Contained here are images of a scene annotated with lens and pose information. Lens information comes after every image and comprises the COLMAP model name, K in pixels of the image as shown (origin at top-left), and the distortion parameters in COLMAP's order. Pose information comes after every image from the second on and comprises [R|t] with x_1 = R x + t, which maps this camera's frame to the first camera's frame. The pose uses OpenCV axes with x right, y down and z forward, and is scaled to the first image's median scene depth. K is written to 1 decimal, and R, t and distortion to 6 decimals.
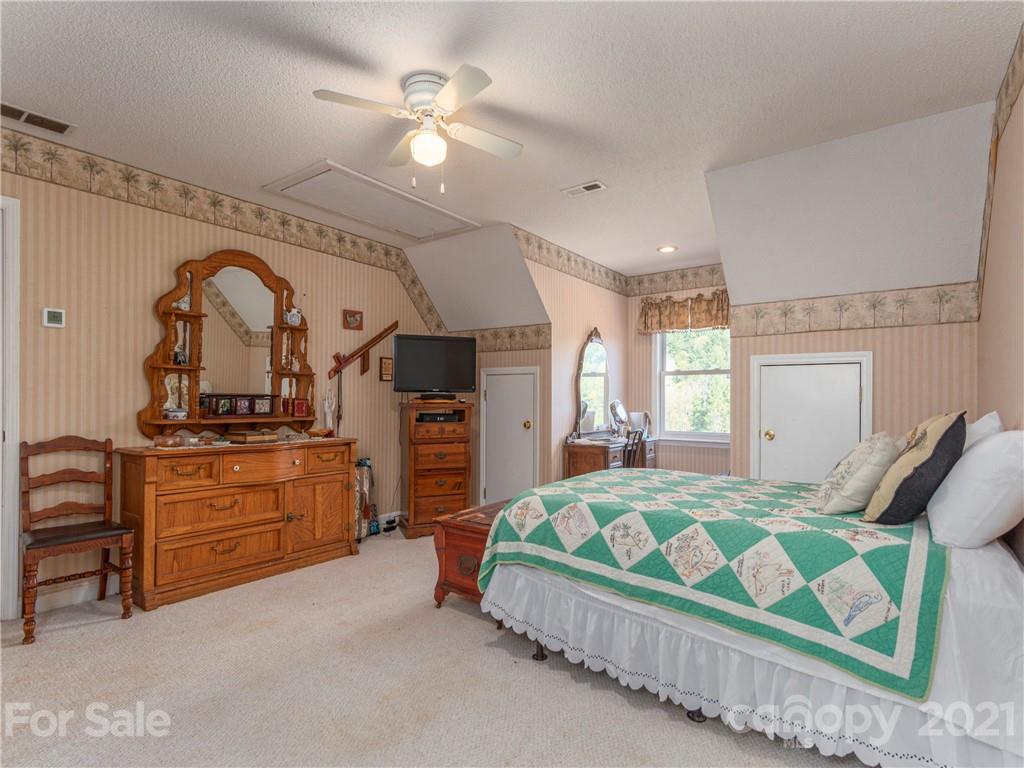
lens RADIAL K [[502.2, 0, 507.1], [0, 502.2, 388.5], [0, 0, 1]] dist [0.005027, 0.000839]
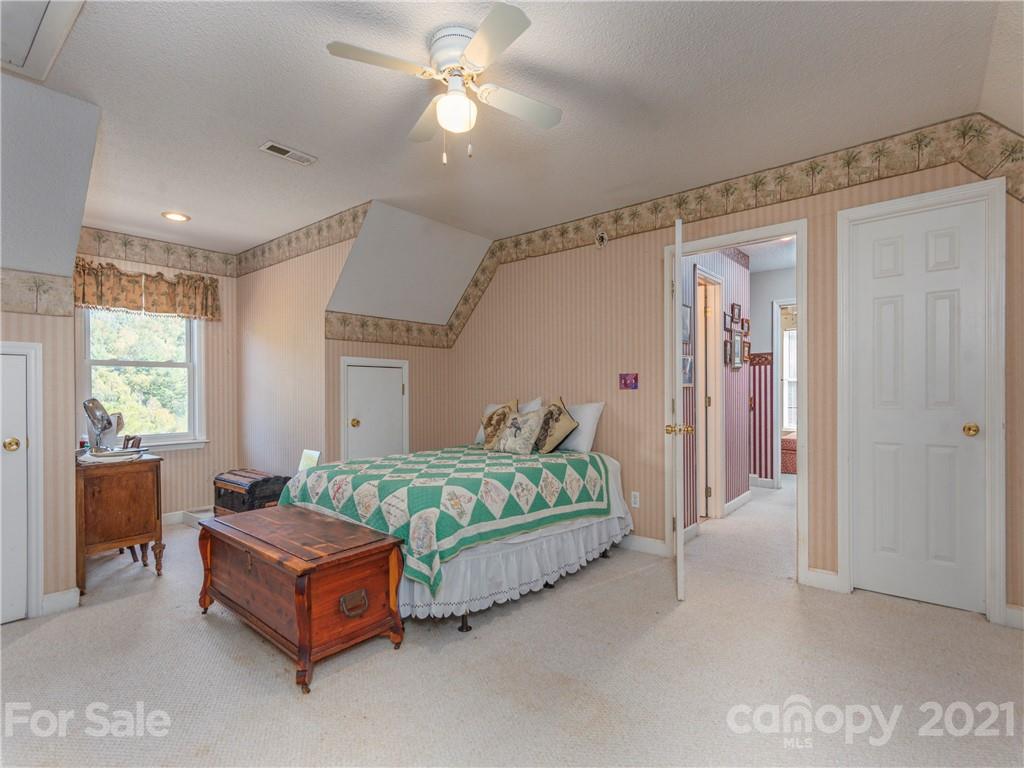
lens RADIAL K [[502.2, 0, 506.9], [0, 502.2, 387.6], [0, 0, 1]] dist [0.005027, 0.000839]
pose [[0.077391, -0.002275, 0.996998, -1.099281], [-0.008113, 0.999963, 0.002912, 0.001671], [-0.996968, -0.008314, 0.077370, 0.881094]]
